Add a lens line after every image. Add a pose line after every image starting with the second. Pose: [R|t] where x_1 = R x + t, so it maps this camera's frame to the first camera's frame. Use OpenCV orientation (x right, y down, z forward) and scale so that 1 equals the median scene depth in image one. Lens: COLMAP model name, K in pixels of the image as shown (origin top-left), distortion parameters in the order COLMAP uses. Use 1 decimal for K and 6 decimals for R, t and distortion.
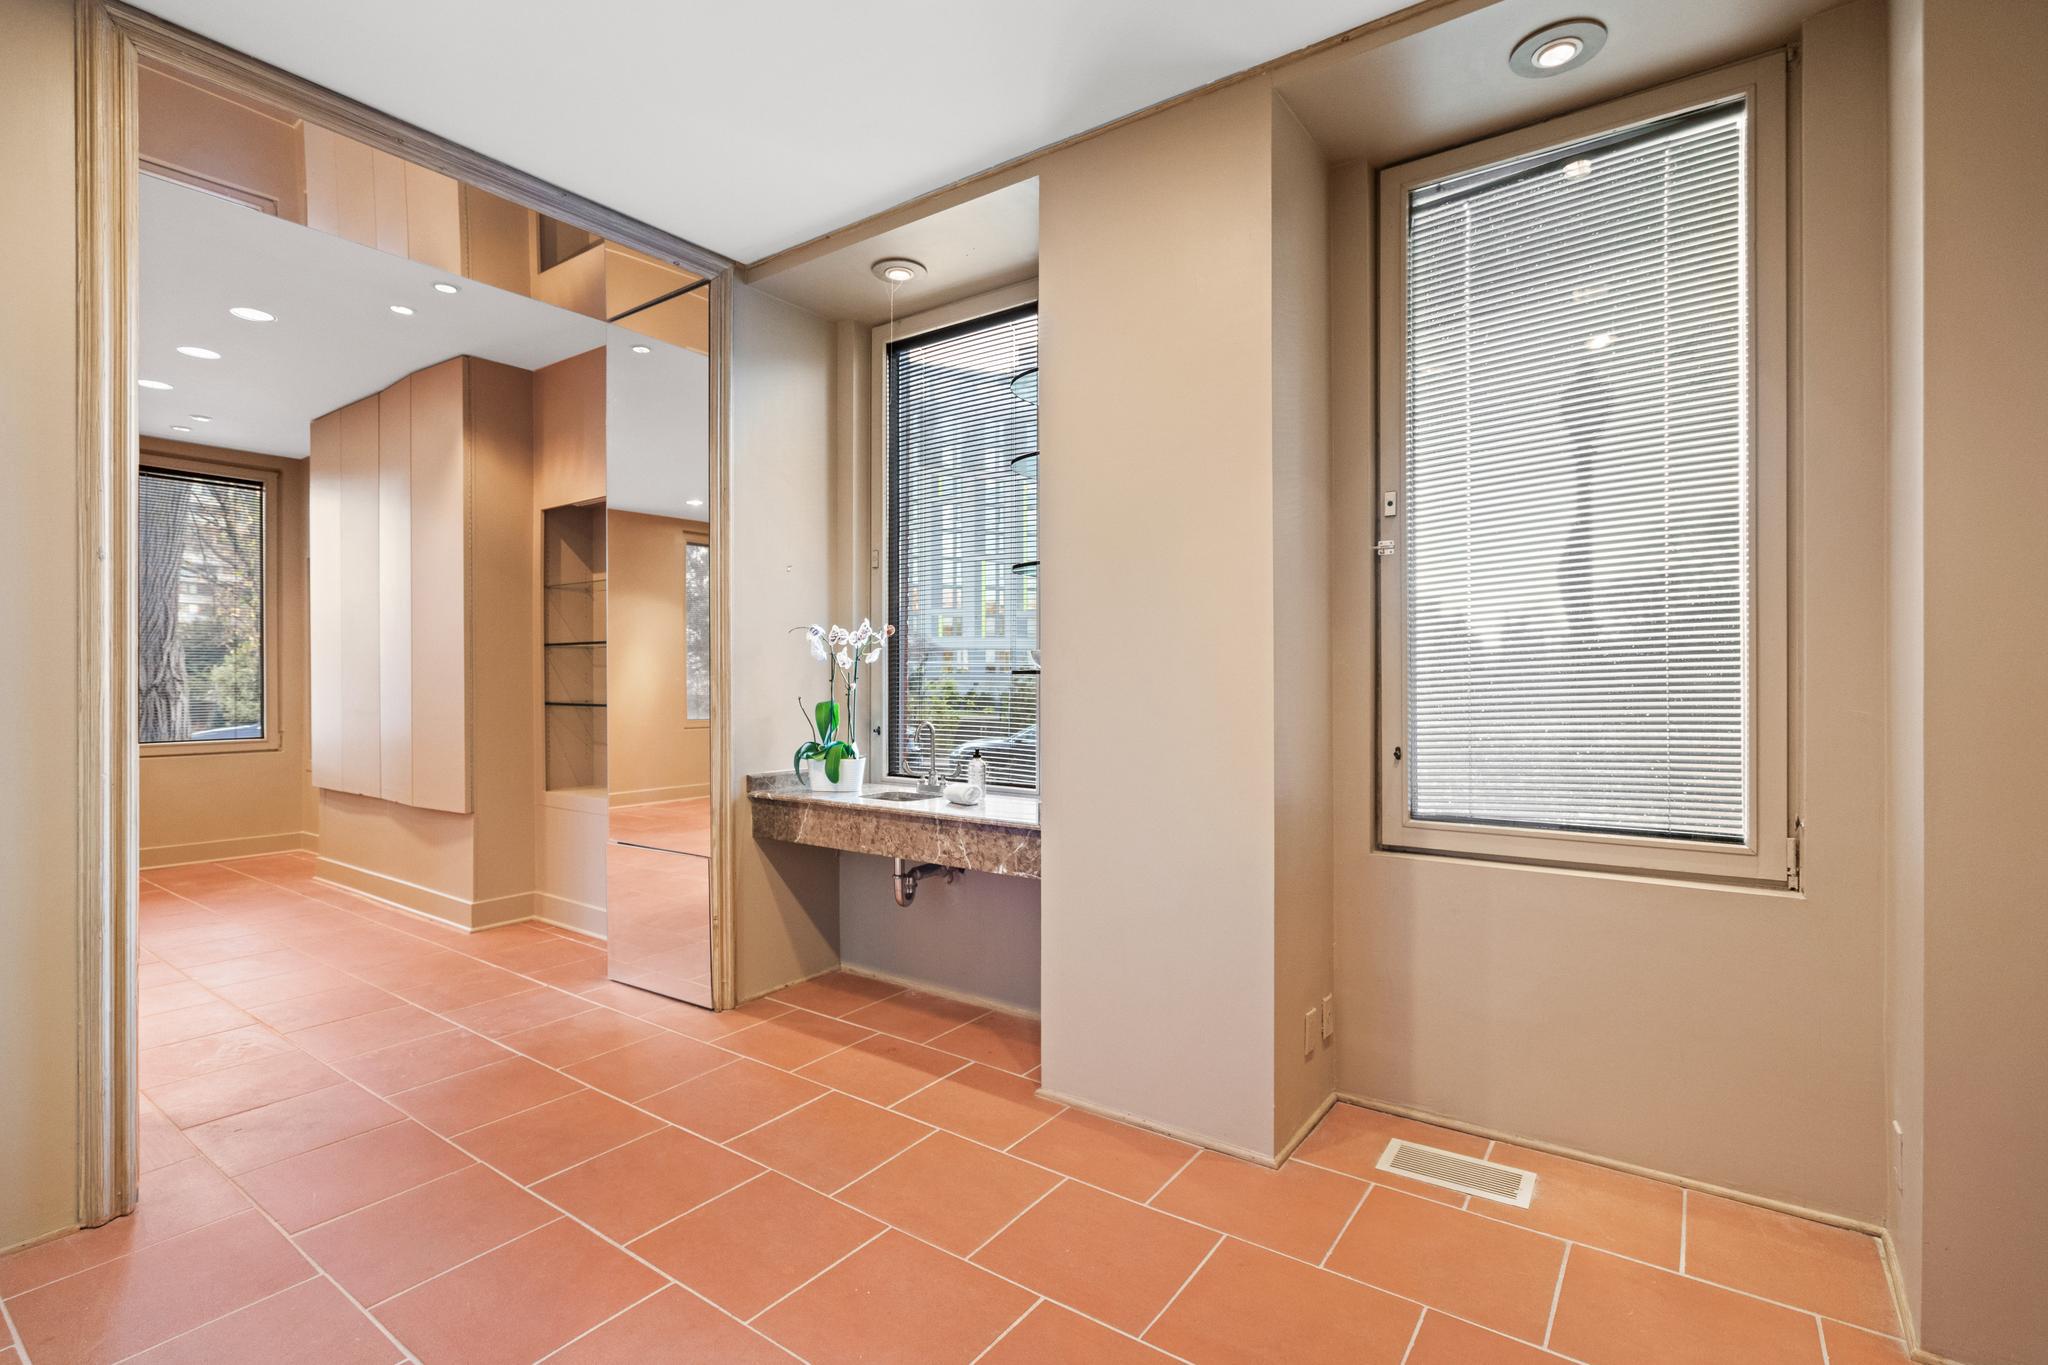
lens RADIAL K [[953.9, 0, 1028.4], [0, 953.9, 674.1], [0, 0, 1]] dist [-0.015128, 0.003596]
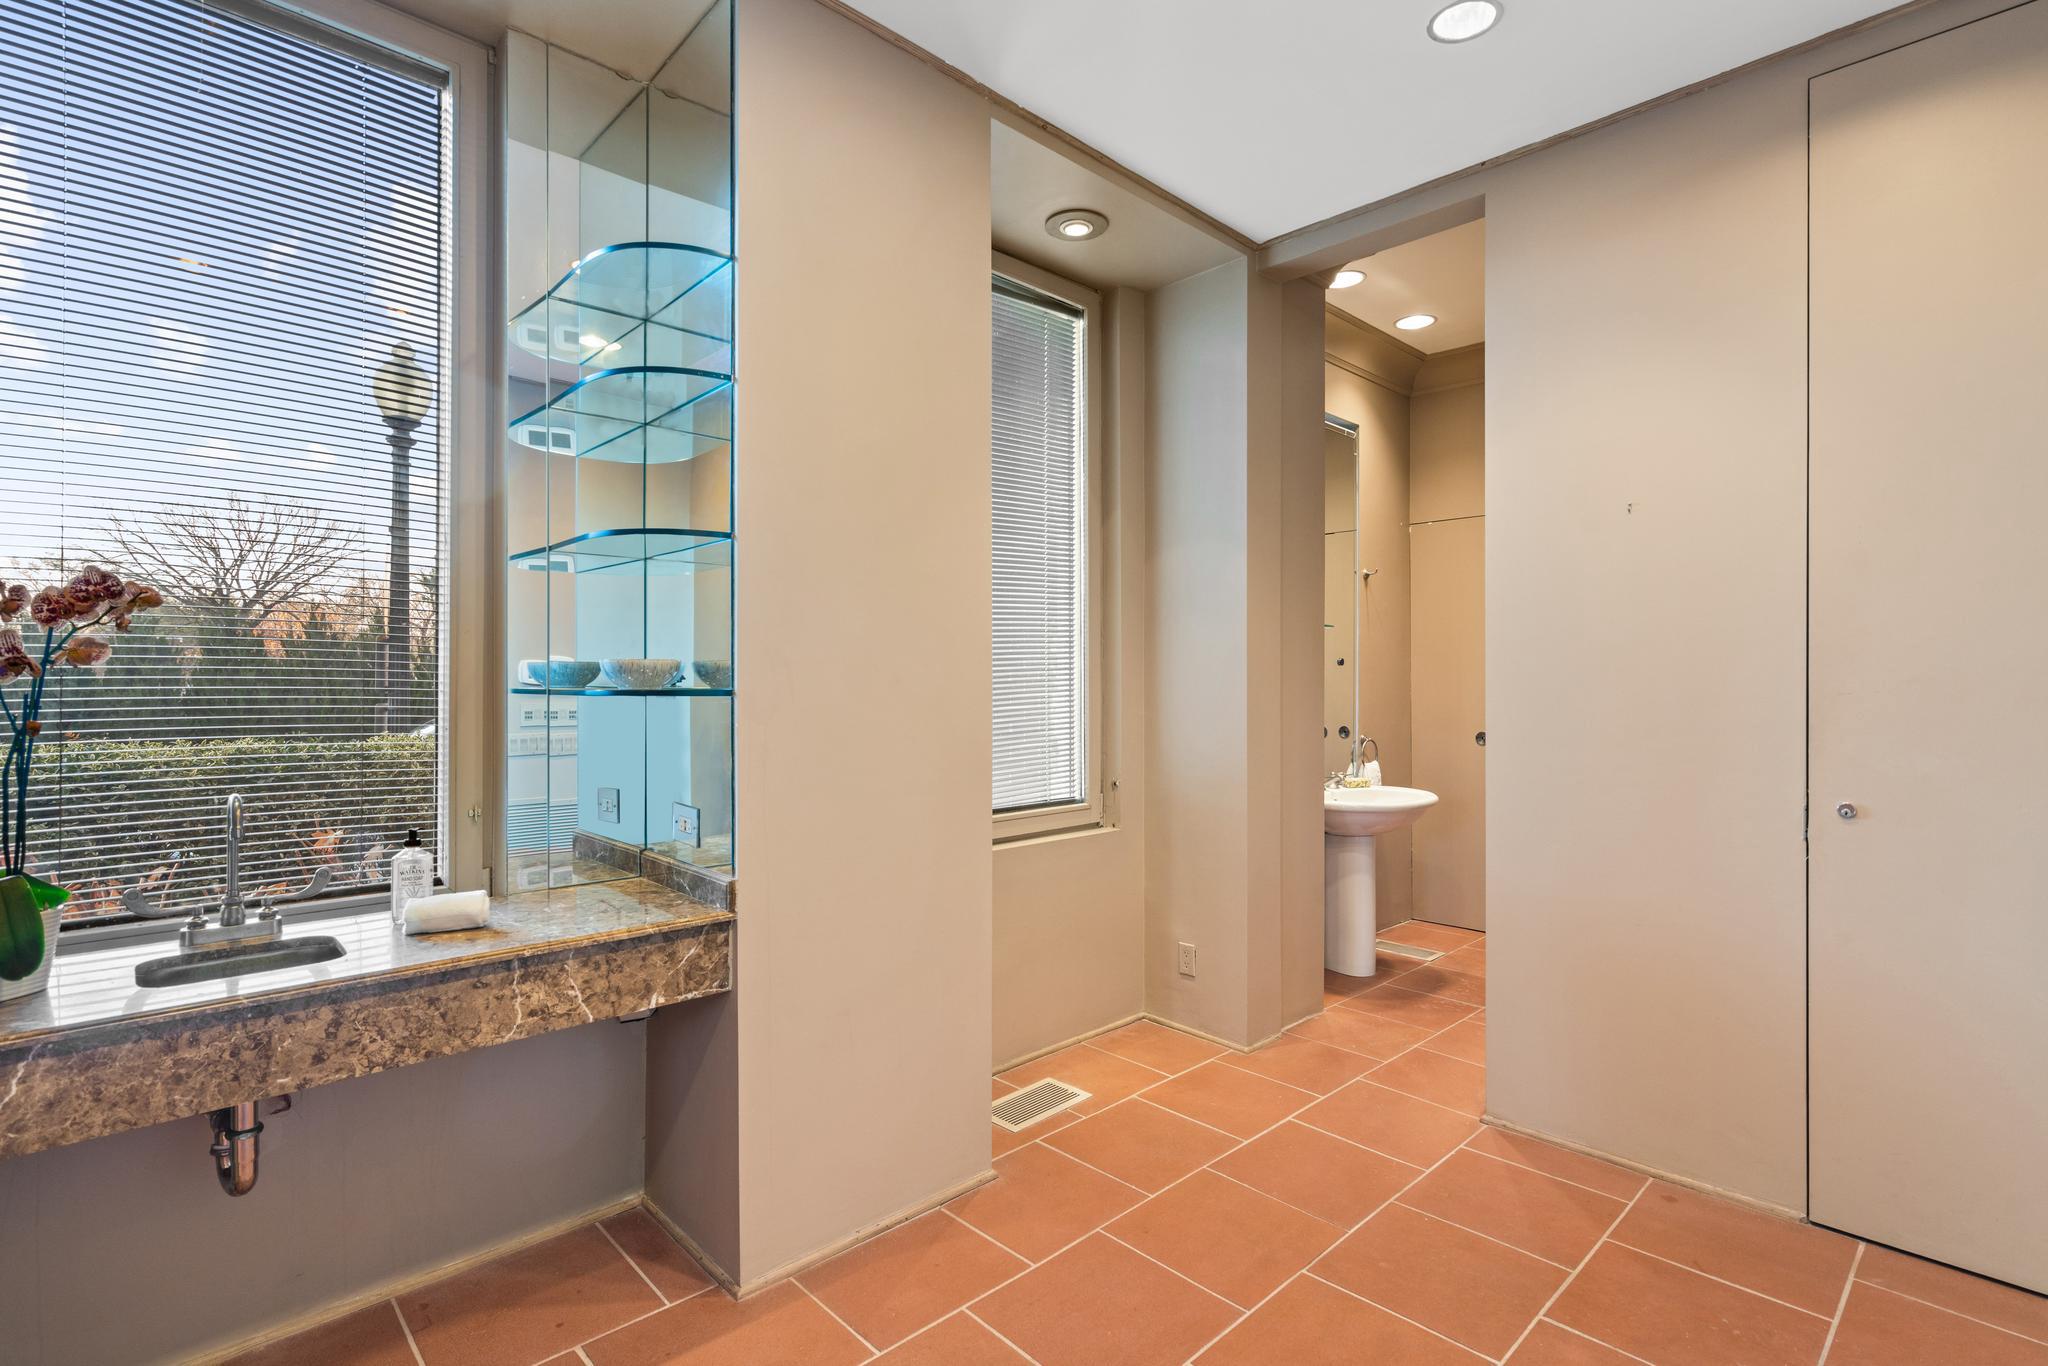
lens RADIAL K [[953.9, 0, 1028.4], [0, 953.9, 681.6], [0, 0, 1]] dist [-0.015128, 0.003596]
pose [[0.193311, 0.004086, 0.981129, -0.617713], [0.002891, 0.999985, -0.004734, -0.005236], [-0.981133, 0.003752, 0.193296, 0.643226]]
